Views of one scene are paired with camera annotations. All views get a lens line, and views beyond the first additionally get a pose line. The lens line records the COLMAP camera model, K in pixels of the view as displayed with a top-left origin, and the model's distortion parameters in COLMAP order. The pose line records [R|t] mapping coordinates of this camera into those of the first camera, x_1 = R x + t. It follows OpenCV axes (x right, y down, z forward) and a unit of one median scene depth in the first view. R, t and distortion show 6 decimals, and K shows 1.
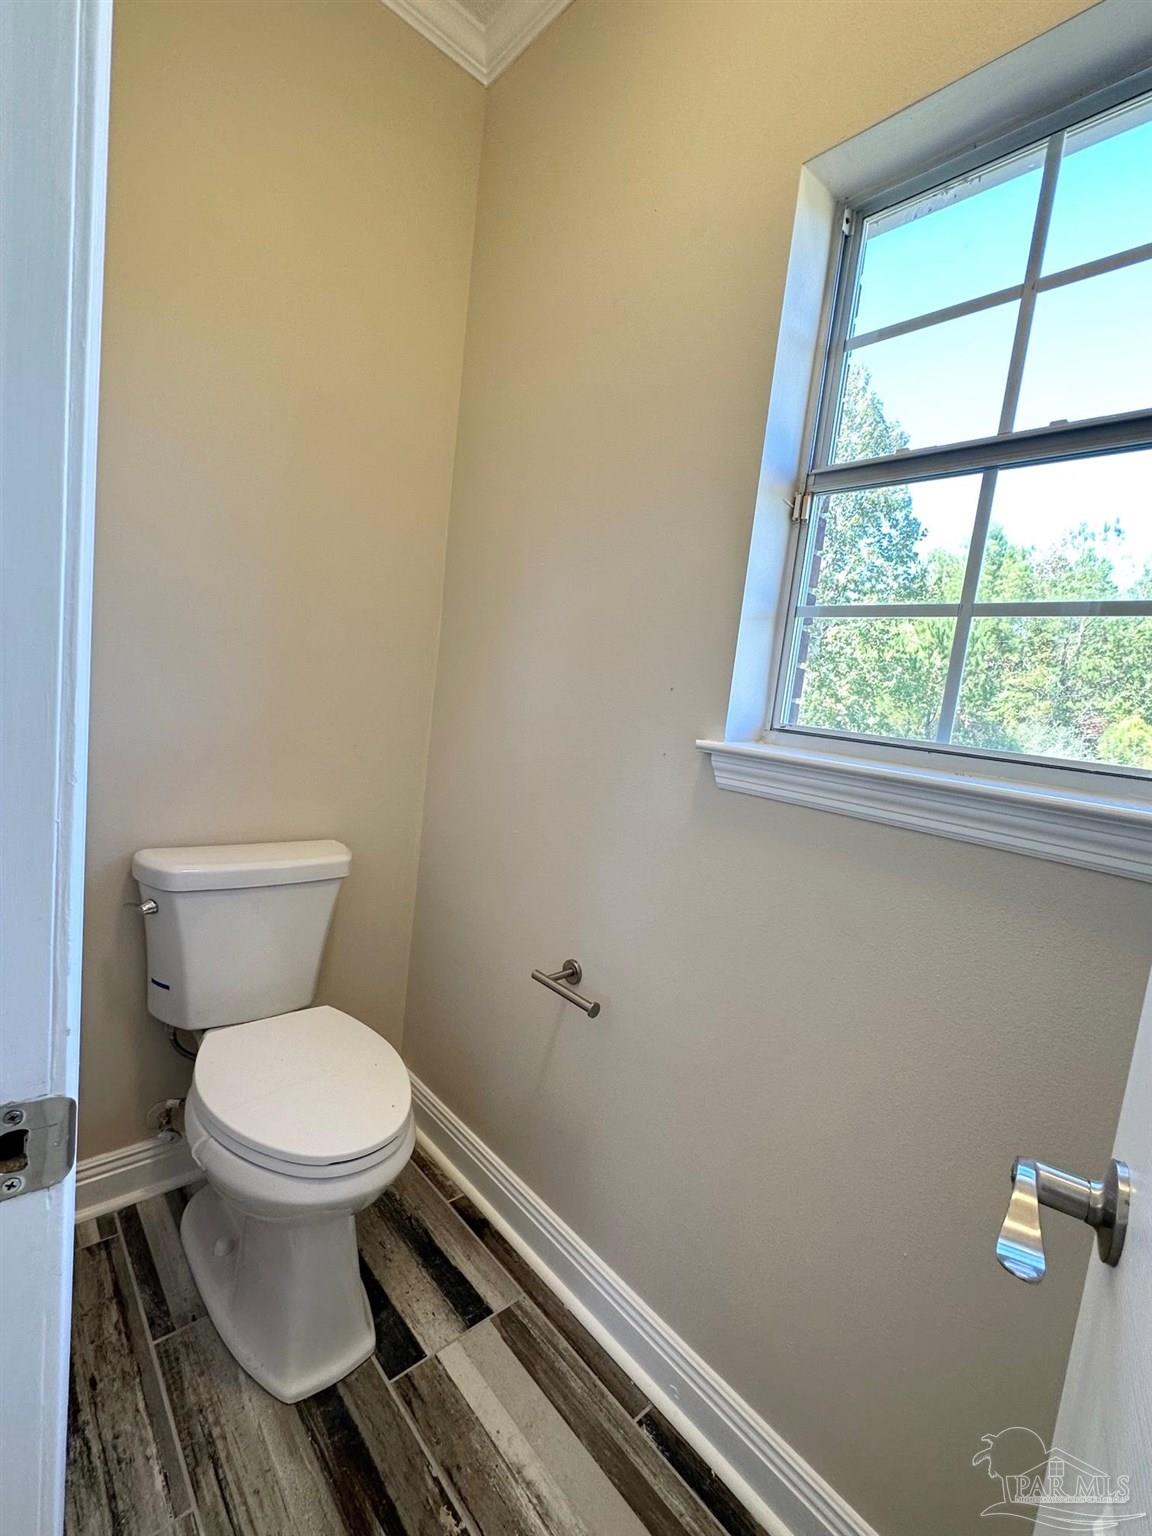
lens RADIAL K [[681.4, 0, 562.7], [0, 681.4, 763.6], [0, 0, 1]] dist [0.000121, 0.000270]
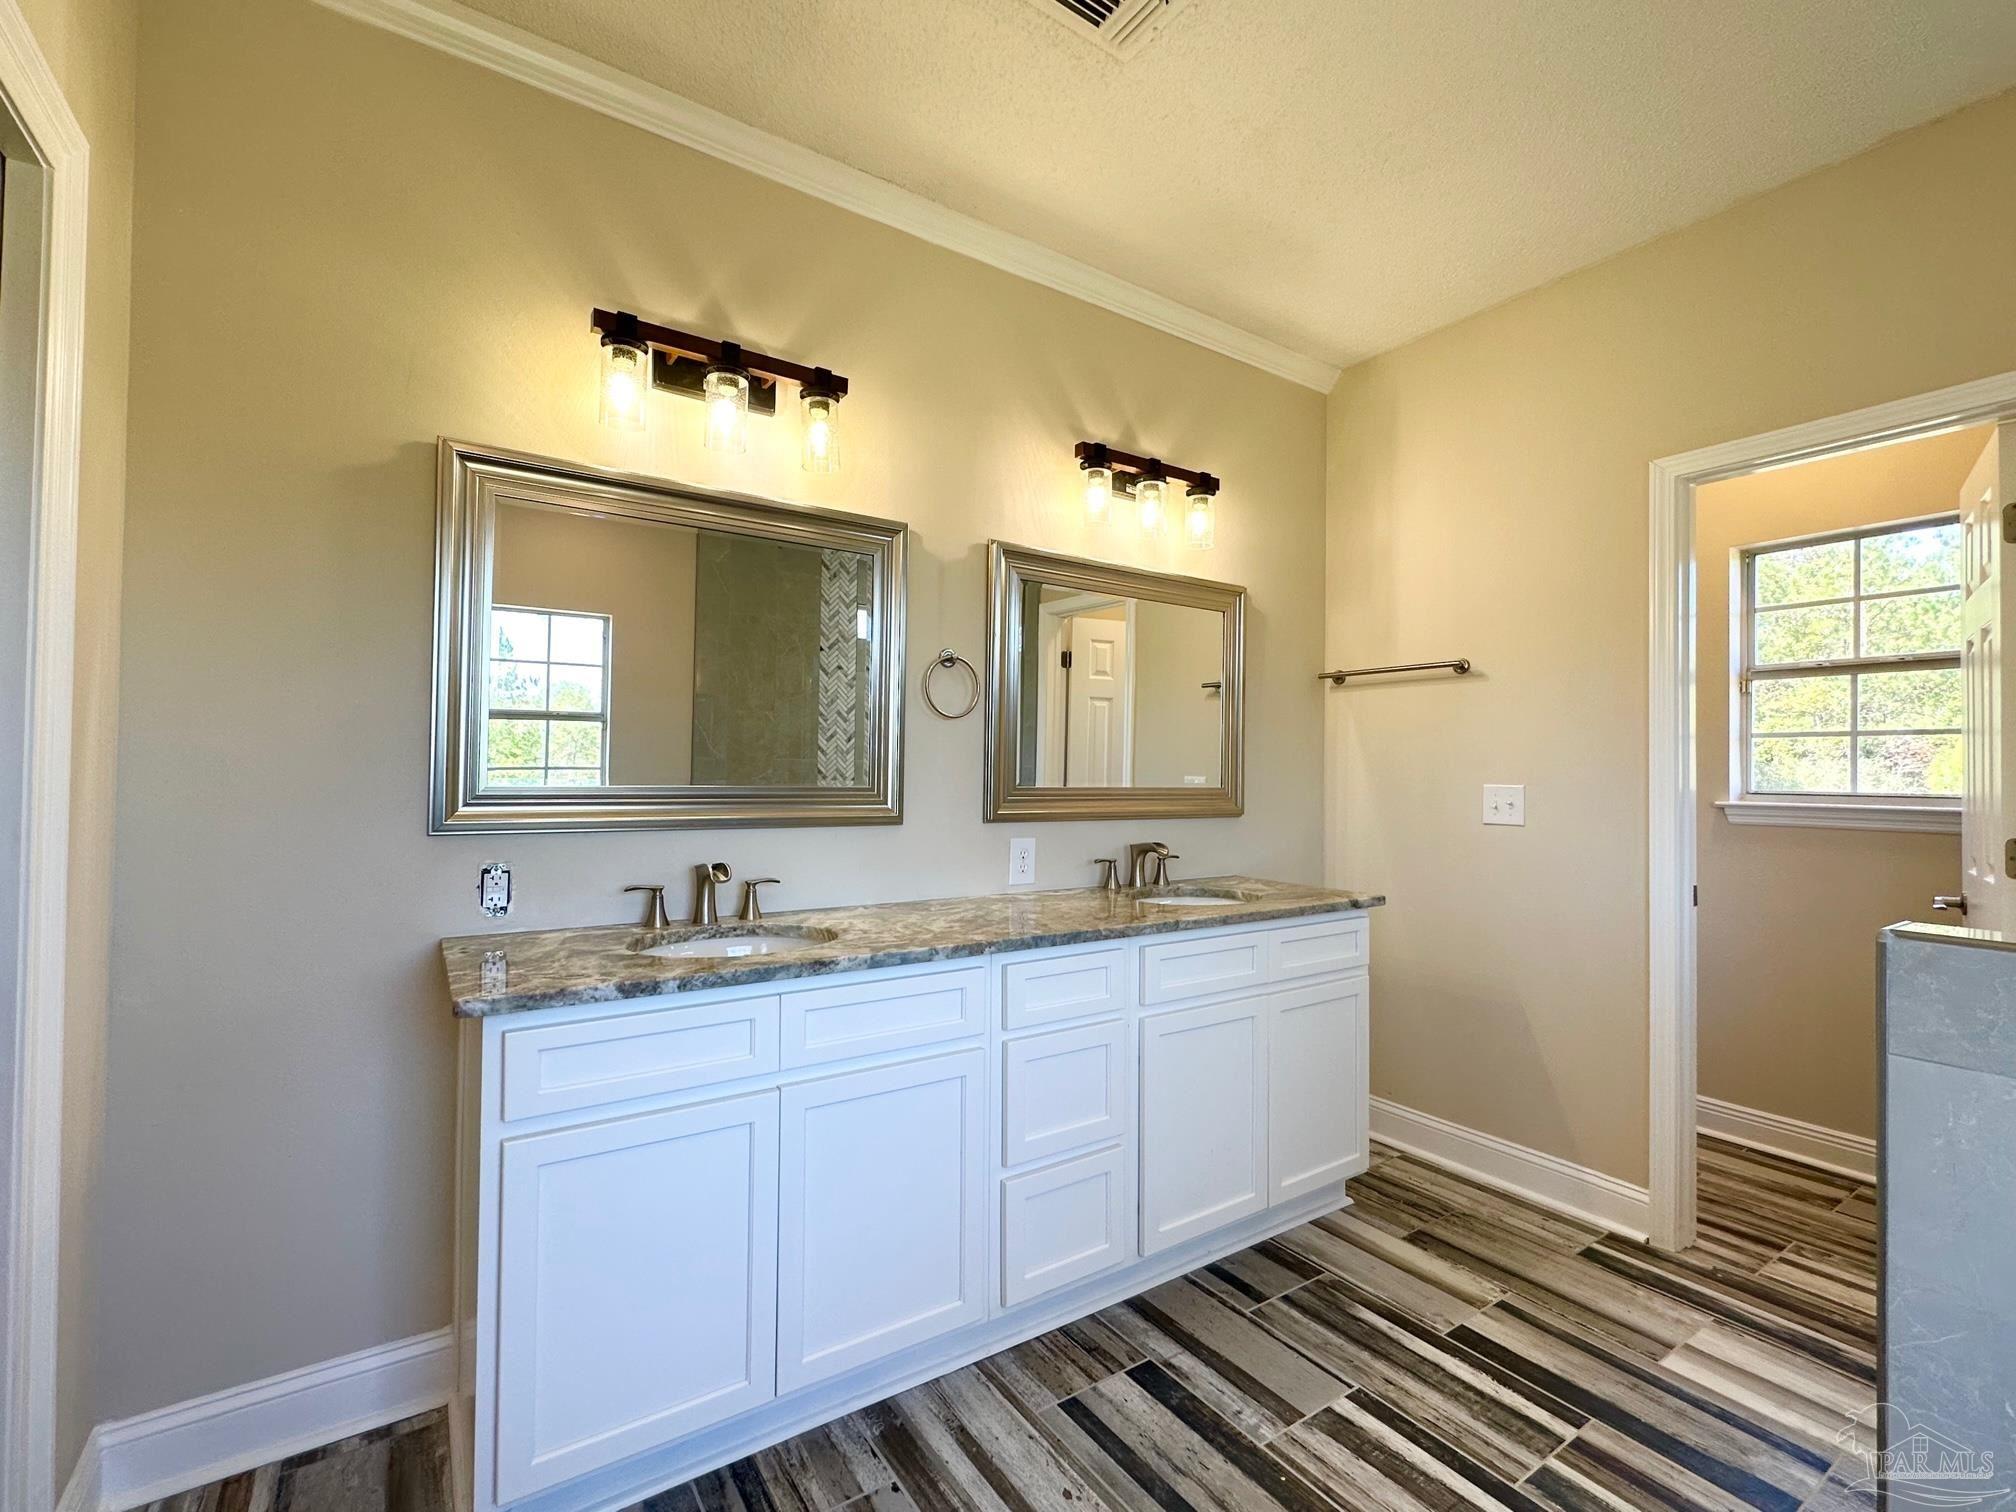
lens RADIAL K [[894.4, 0, 1002.6], [0, 894.4, 756.8], [0, 0, 1]] dist [0.000121, 0.000270]
pose [[0.986579, -0.101493, -0.127908, -1.569807], [0.083221, 0.986522, -0.140886, 0.033115], [0.140483, 0.128351, 0.981728, -1.984923]]
